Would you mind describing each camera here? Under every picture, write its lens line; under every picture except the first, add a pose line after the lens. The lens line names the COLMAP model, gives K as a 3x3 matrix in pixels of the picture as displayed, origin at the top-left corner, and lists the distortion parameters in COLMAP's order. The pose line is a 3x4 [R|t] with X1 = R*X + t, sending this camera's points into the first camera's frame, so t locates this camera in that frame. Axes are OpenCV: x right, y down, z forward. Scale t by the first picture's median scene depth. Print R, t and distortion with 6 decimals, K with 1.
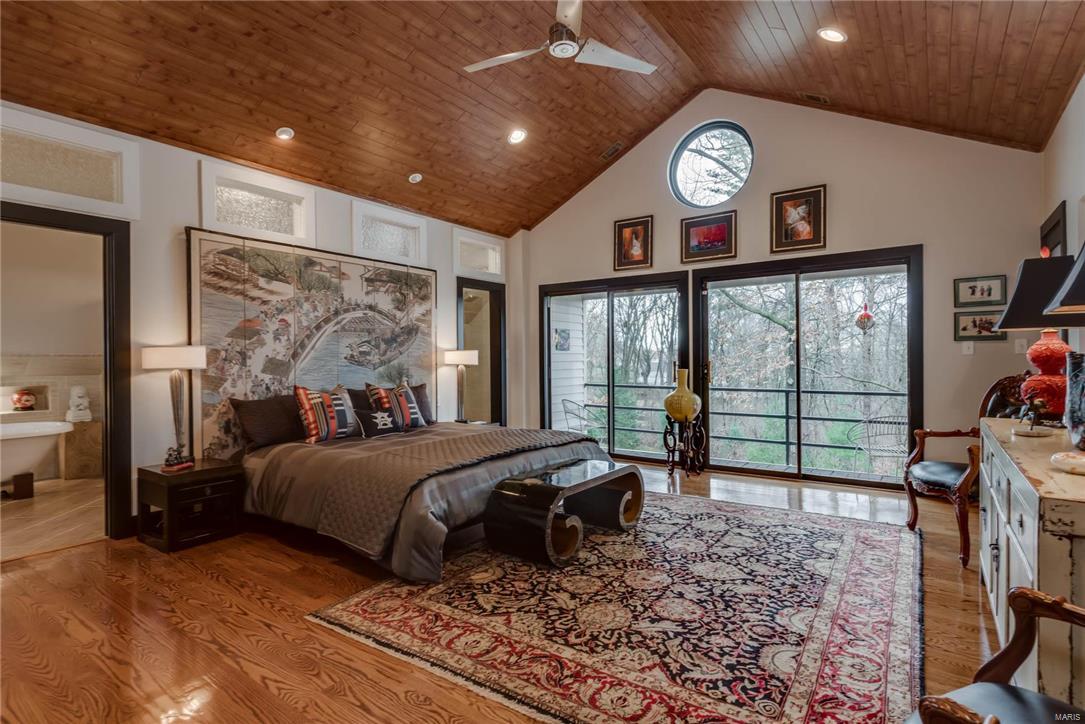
lens RADIAL K [[546.5, 0, 543.7], [0, 546.5, 360.5], [0, 0, 1]] dist [-0.001979, -0.000480]
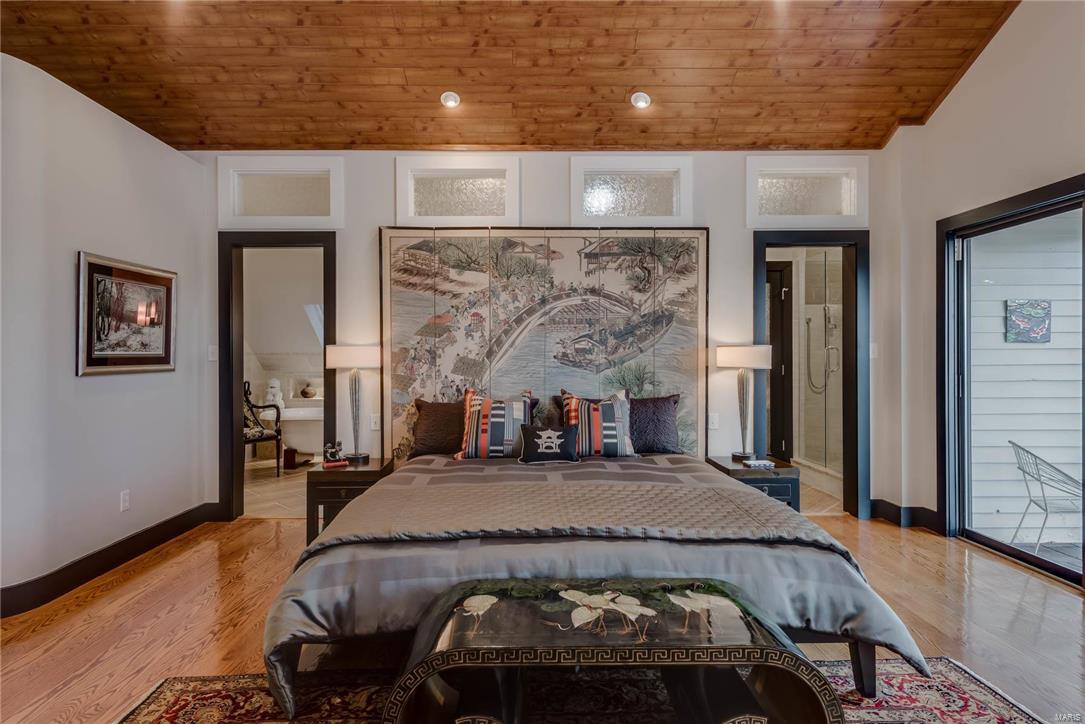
lens RADIAL K [[561.5, 0, 539.7], [0, 561.5, 361.3], [0, 0, 1]] dist [0.010130, -0.000808]
pose [[0.584664, 0.010092, -0.811213, 0.308824], [-0.005310, 0.999949, 0.008614, -0.005852], [0.811259, -0.000729, 0.584687, 0.531876]]
